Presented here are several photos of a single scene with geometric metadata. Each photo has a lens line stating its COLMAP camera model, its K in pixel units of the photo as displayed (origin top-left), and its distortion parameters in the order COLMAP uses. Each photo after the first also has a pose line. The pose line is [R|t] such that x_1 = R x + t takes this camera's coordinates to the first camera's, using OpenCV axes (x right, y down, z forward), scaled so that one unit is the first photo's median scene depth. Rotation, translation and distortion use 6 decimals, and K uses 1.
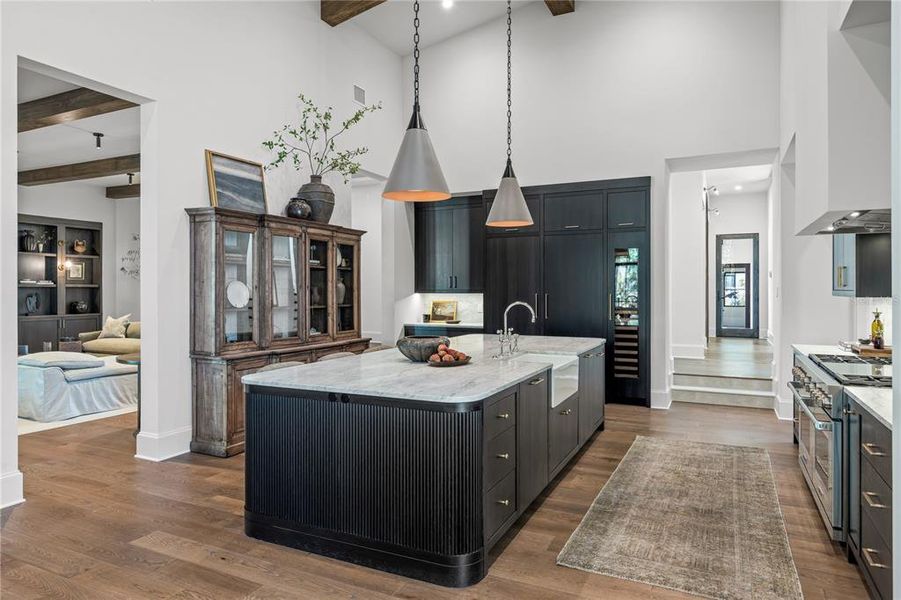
lens RADIAL K [[559.4, 0, 450.5], [0, 559.4, 300.0], [0, 0, 1]] dist [0.000570, -0.001167]
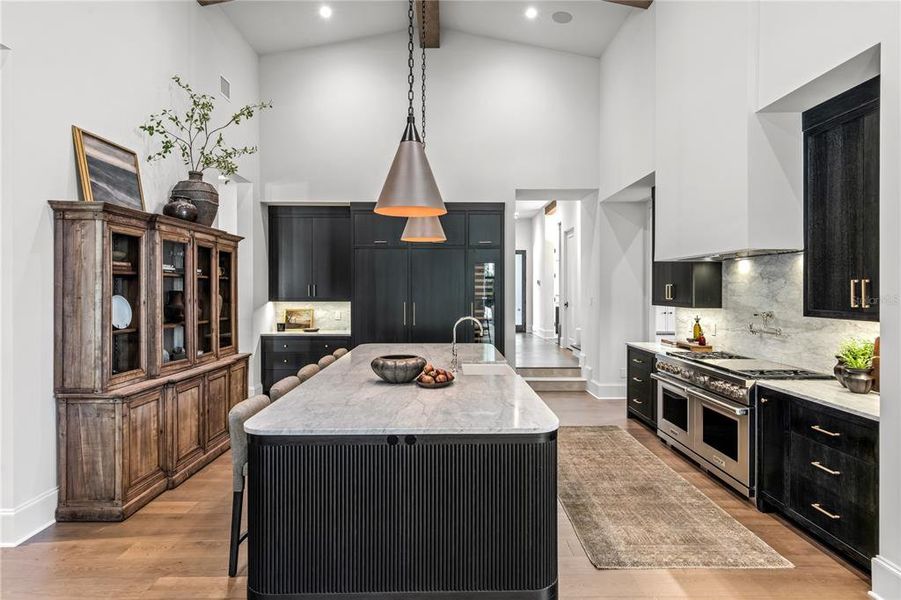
lens RADIAL K [[494.9, 0, 450.4], [0, 494.9, 298.0], [0, 0, 1]] dist [0.001713, 0.001083]
pose [[0.895011, -0.005568, 0.446009, -0.257463], [0.006048, 0.999982, 0.000347, -0.026178], [-0.446002, 0.002386, 0.895029, 0.145014]]
